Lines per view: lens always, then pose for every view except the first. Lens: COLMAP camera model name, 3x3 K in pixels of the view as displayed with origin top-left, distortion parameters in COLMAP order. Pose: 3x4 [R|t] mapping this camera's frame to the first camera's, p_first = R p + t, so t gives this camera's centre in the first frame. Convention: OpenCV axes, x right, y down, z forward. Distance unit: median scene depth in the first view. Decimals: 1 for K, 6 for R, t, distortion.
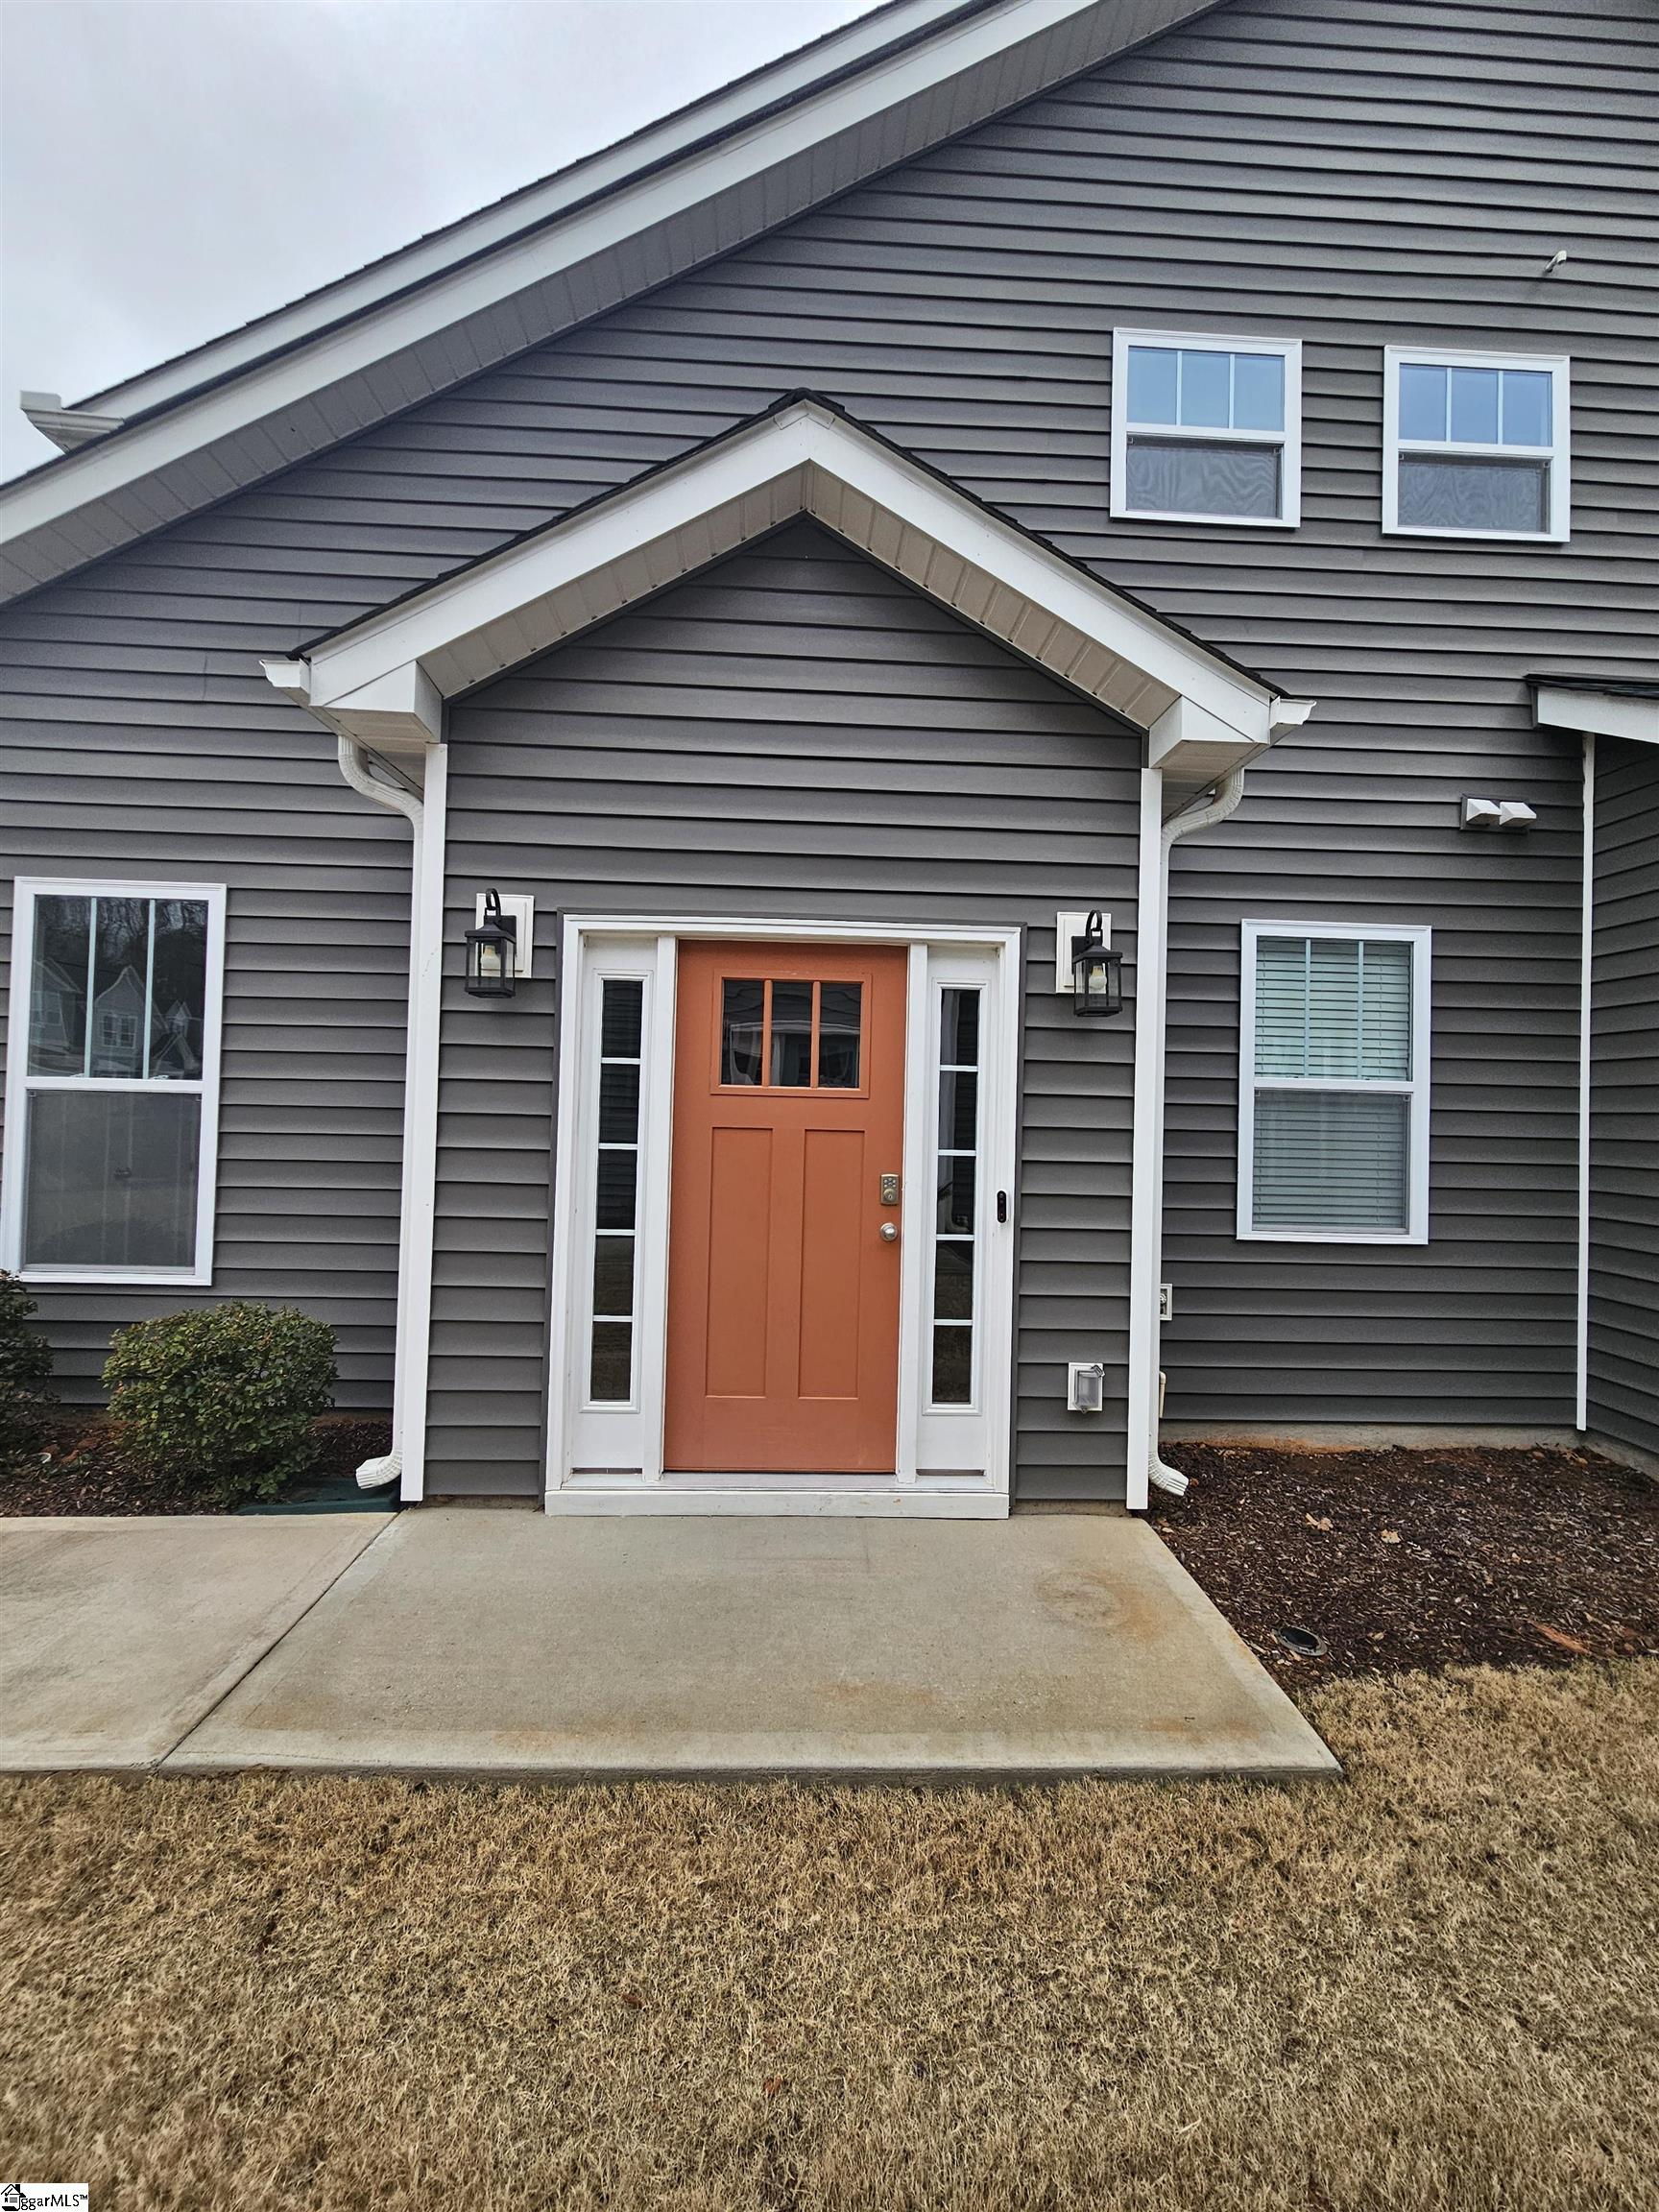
lens RADIAL K [[908.2, 0, 829.0], [0, 908.2, 1104.4], [0, 0, 1]] dist [-0.013113, 0.006575]
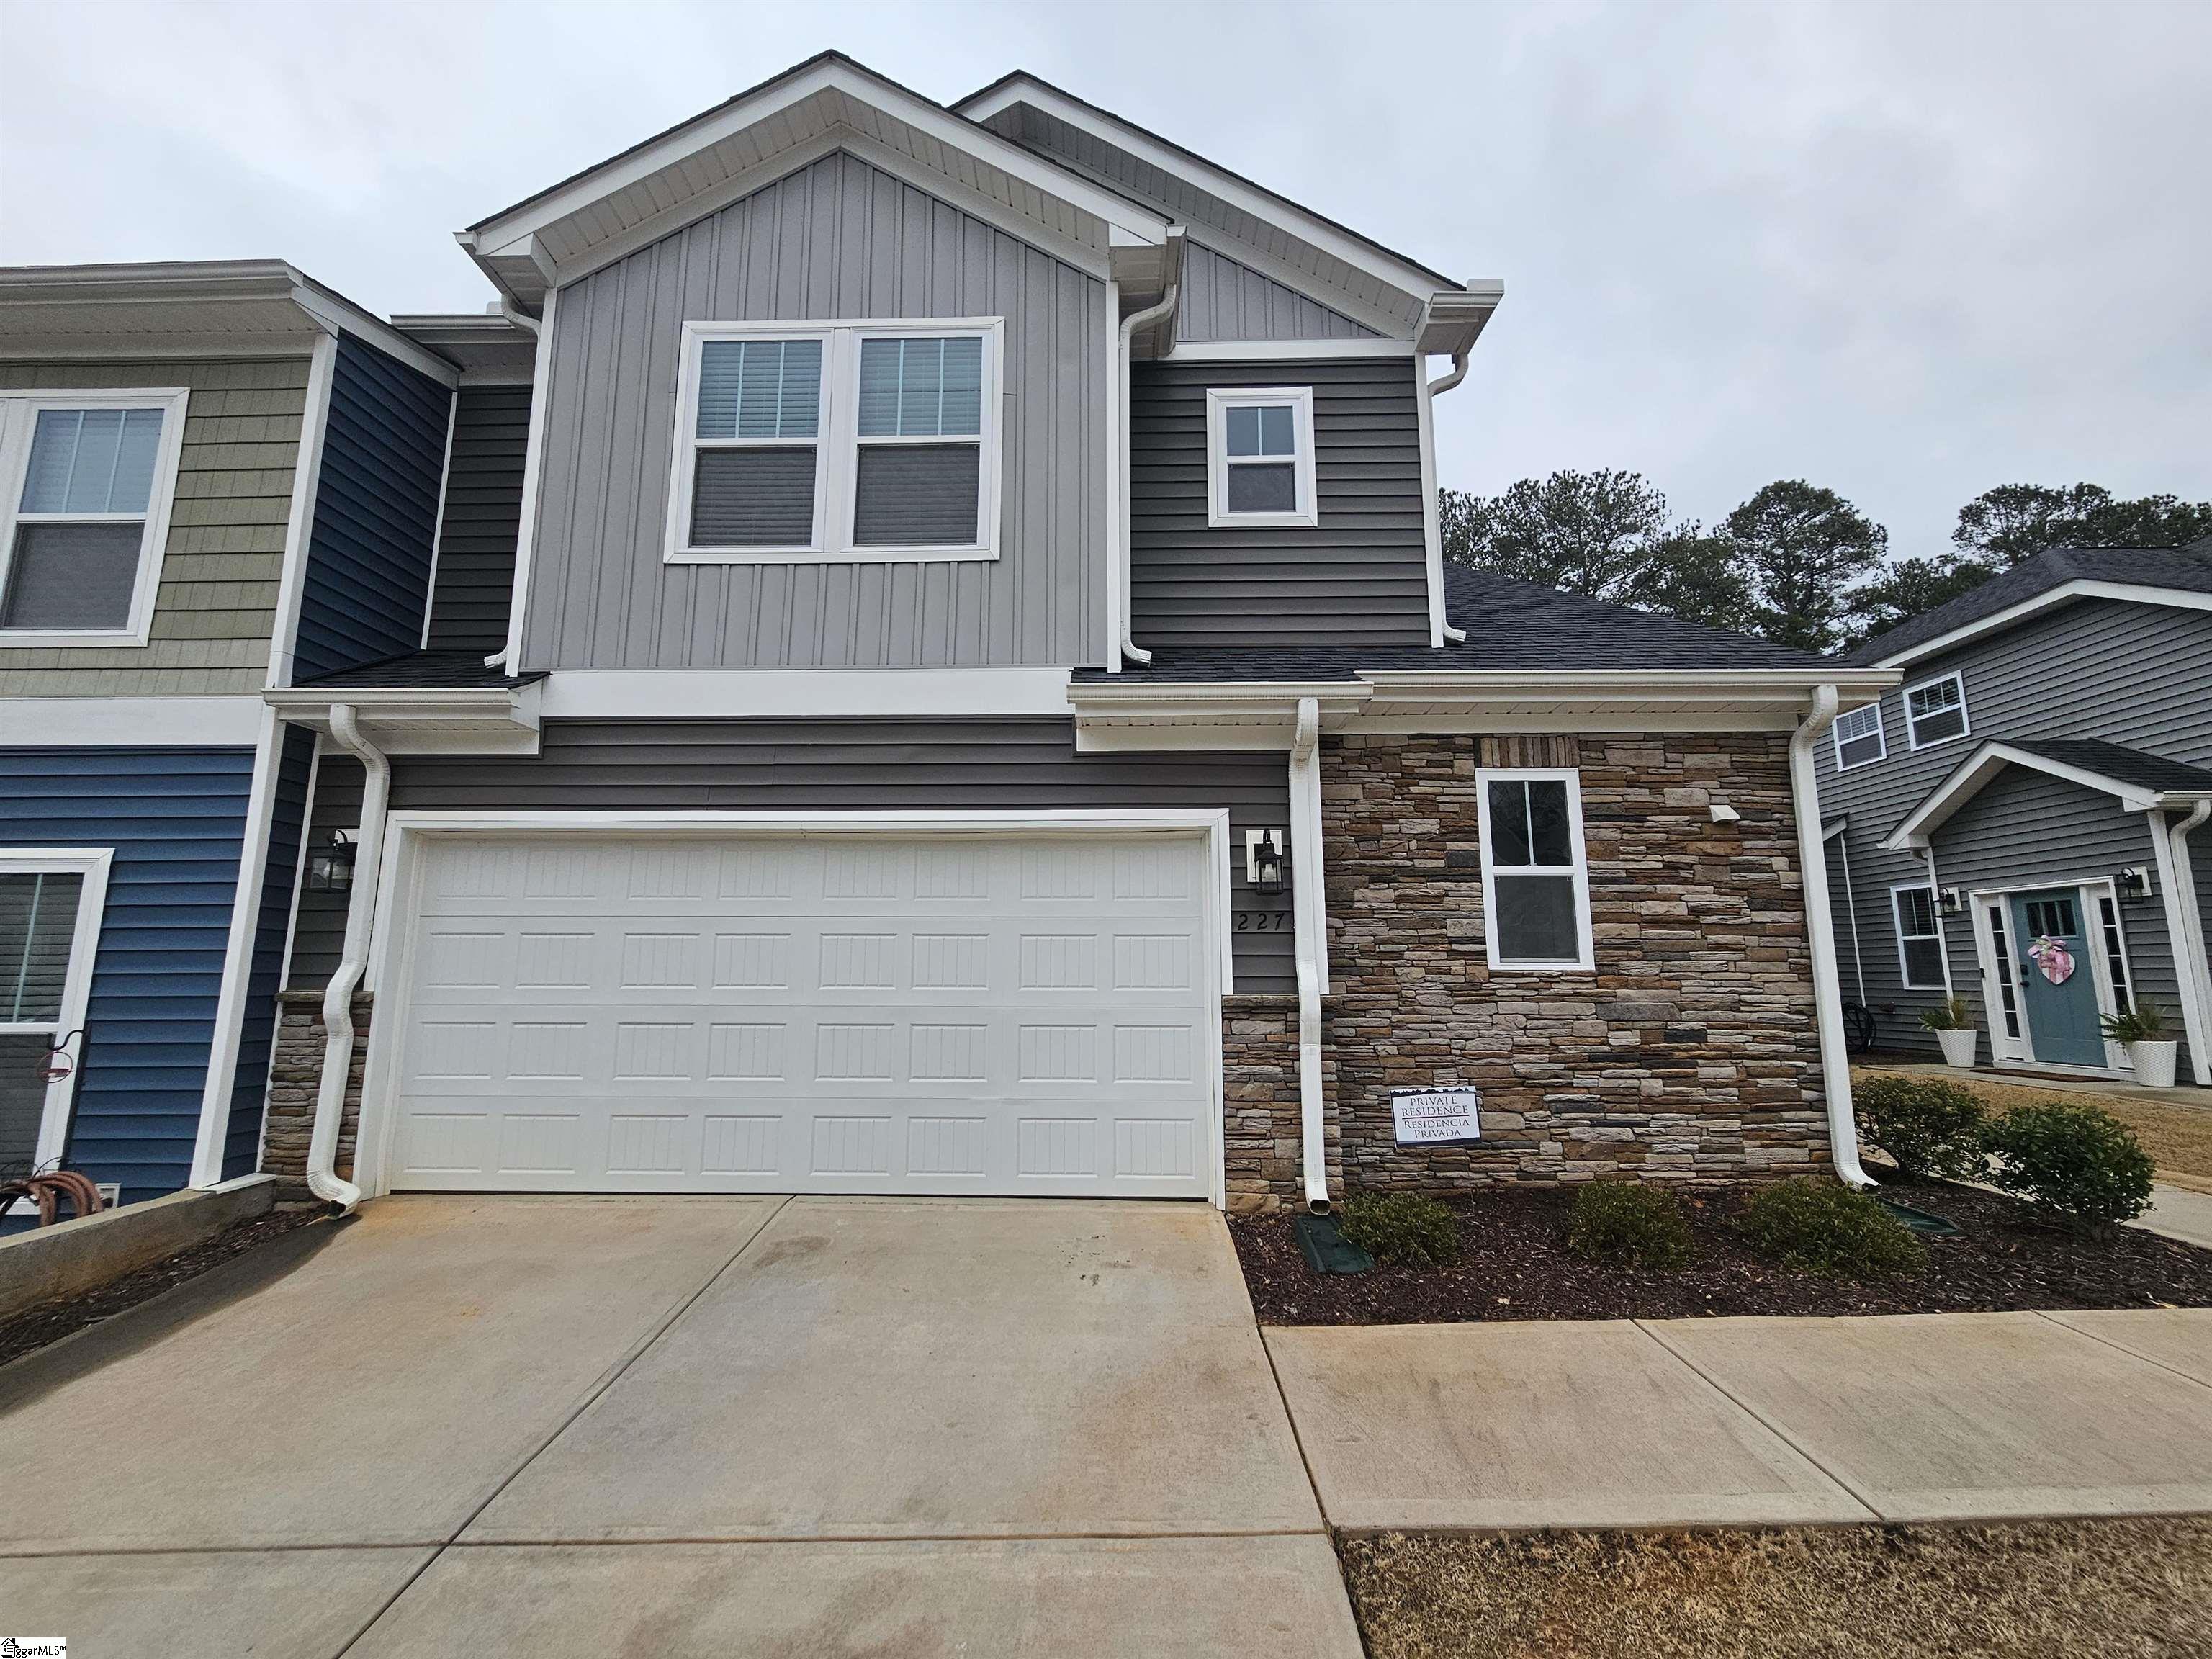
lens RADIAL K [[908.2, 0, 1105.2], [0, 908.2, 829.7], [0, 0, 1]] dist [-0.013113, 0.006575]
pose [[-0.057292, -0.177881, -0.982383, 3.281342], [0.023407, 0.983489, -0.179447, 0.102605], [0.998083, -0.033275, -0.052183, -2.084005]]
